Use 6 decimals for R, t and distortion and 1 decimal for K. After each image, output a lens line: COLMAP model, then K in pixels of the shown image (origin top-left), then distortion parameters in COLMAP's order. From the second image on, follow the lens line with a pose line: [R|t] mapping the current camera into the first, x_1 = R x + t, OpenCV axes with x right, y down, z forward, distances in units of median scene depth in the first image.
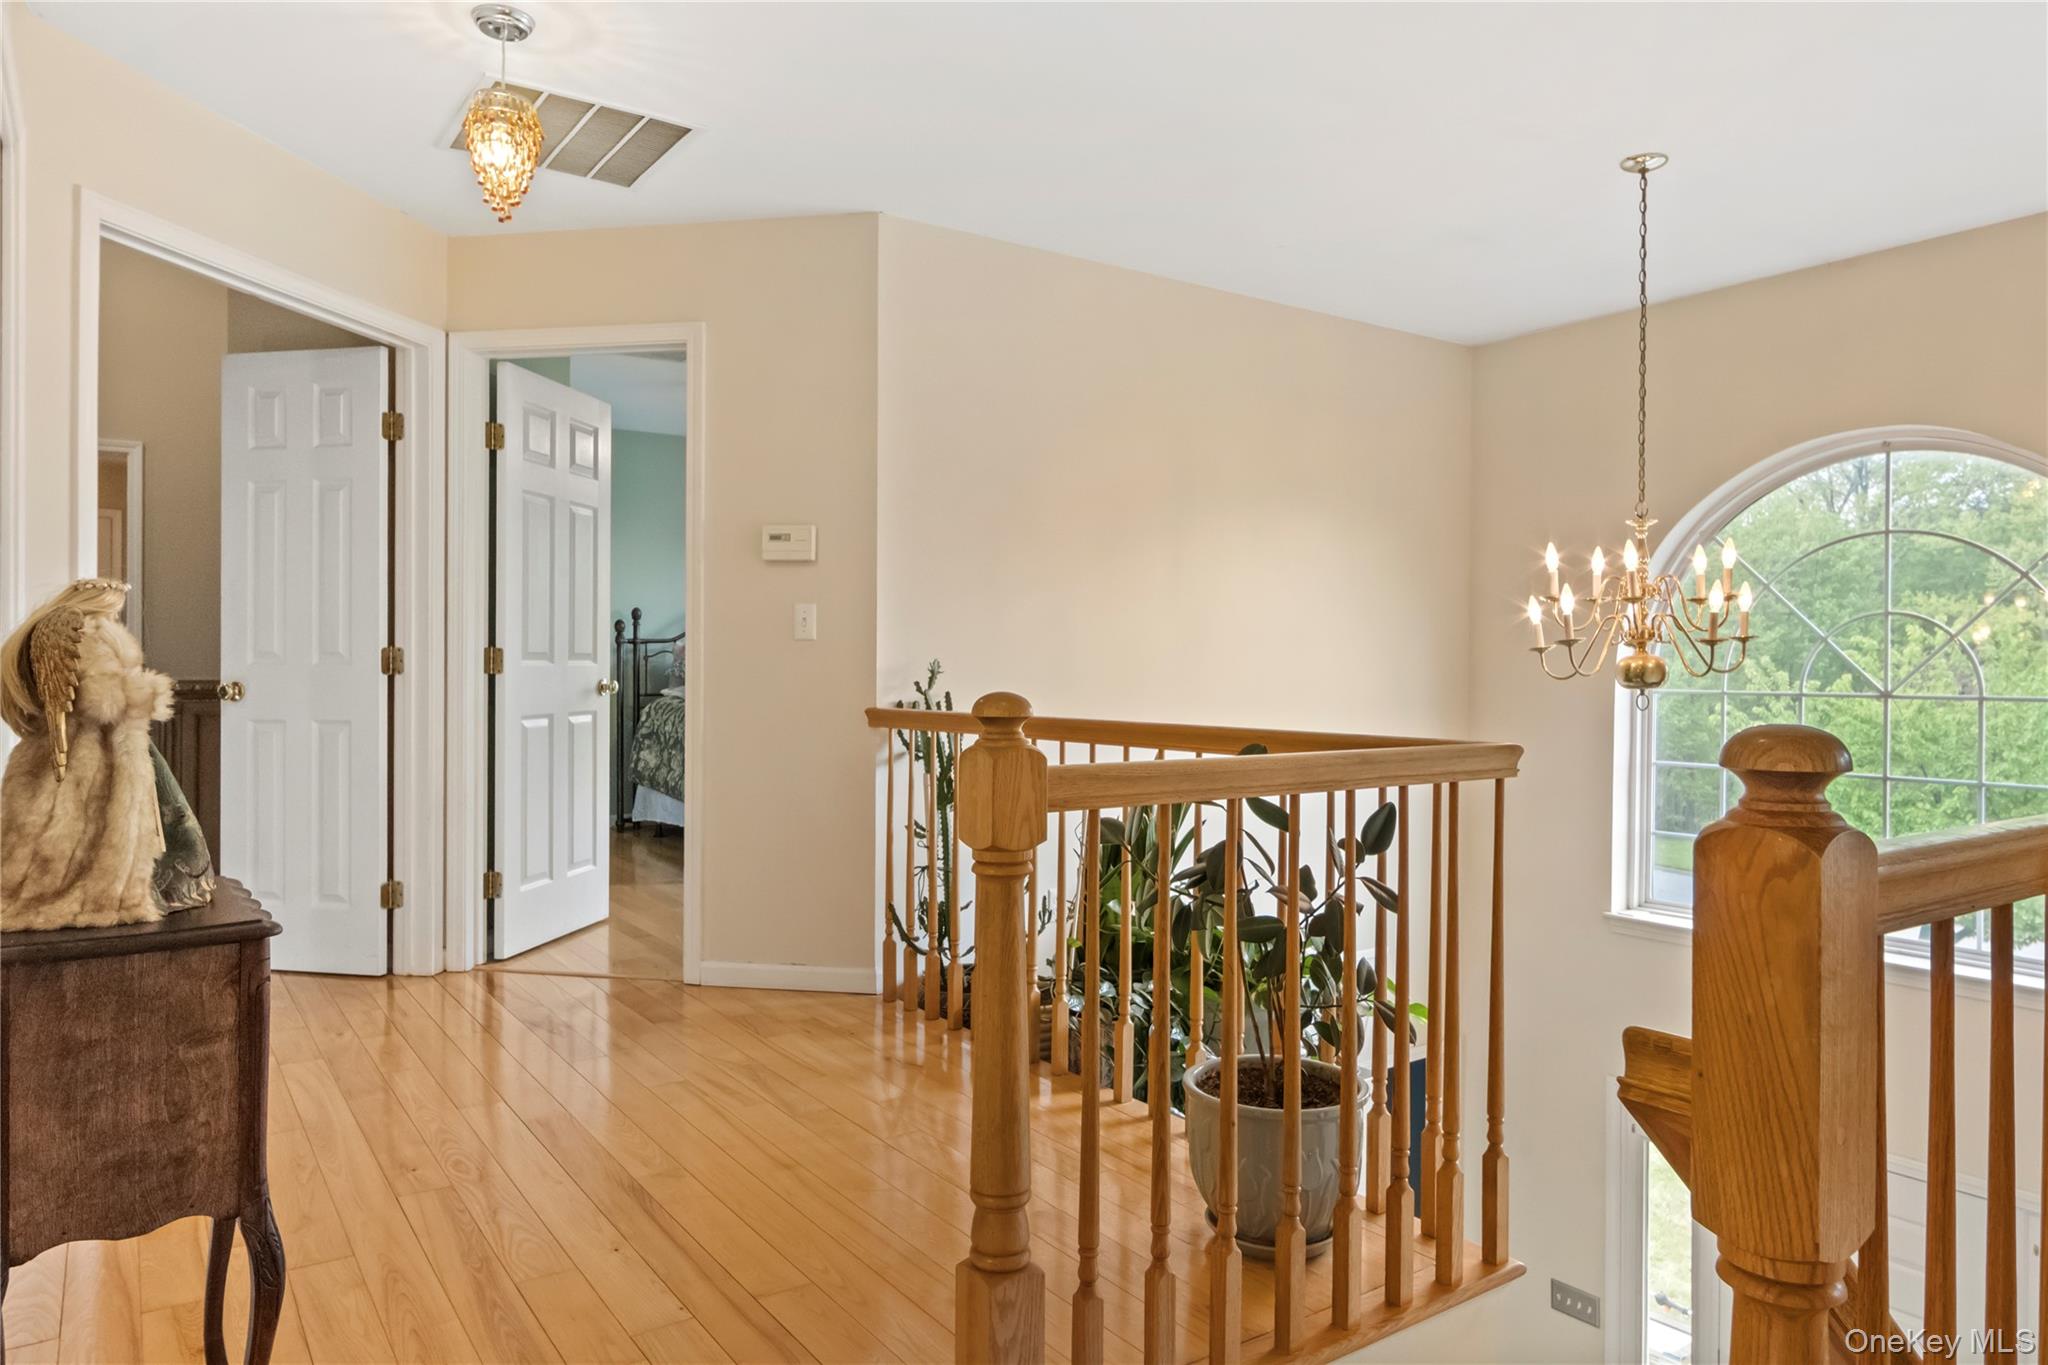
lens RADIAL K [[1301.3, 0, 1023.1], [0, 1301.3, 682.4], [0, 0, 1]] dist [-0.000574, -0.000545]
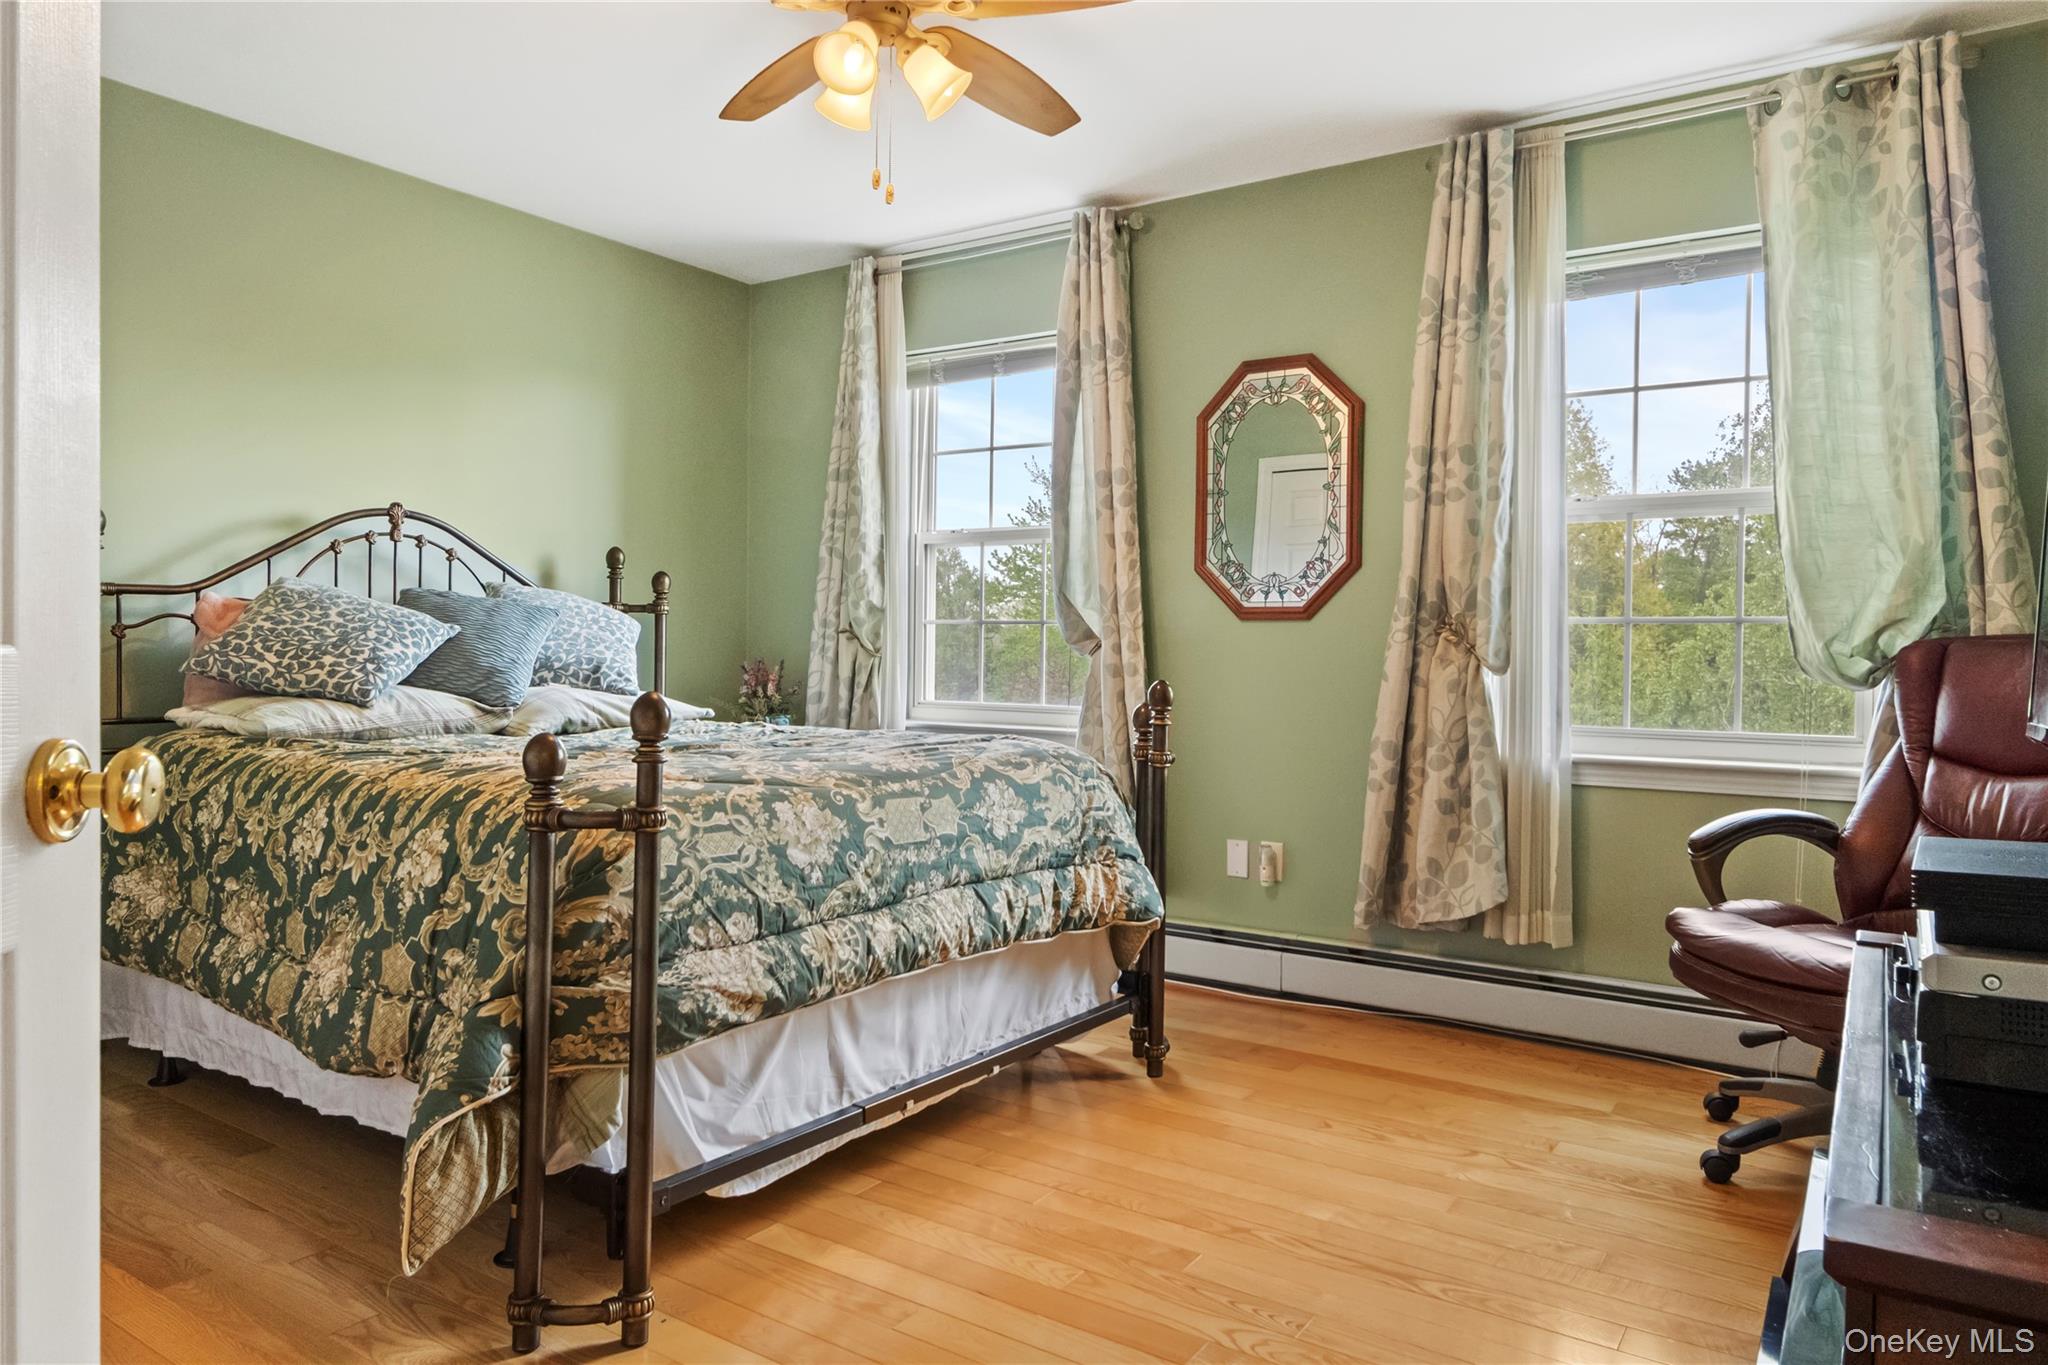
lens RADIAL K [[1301.3, 0, 1023.6], [0, 1301.3, 673.8], [0, 0, 1]] dist [-0.000574, -0.000545]
pose [[0.932266, 0.000125, 0.361775, -0.185968], [-0.002215, 0.999983, 0.005361, -0.008421], [-0.361768, -0.005799, 0.932250, 0.555907]]
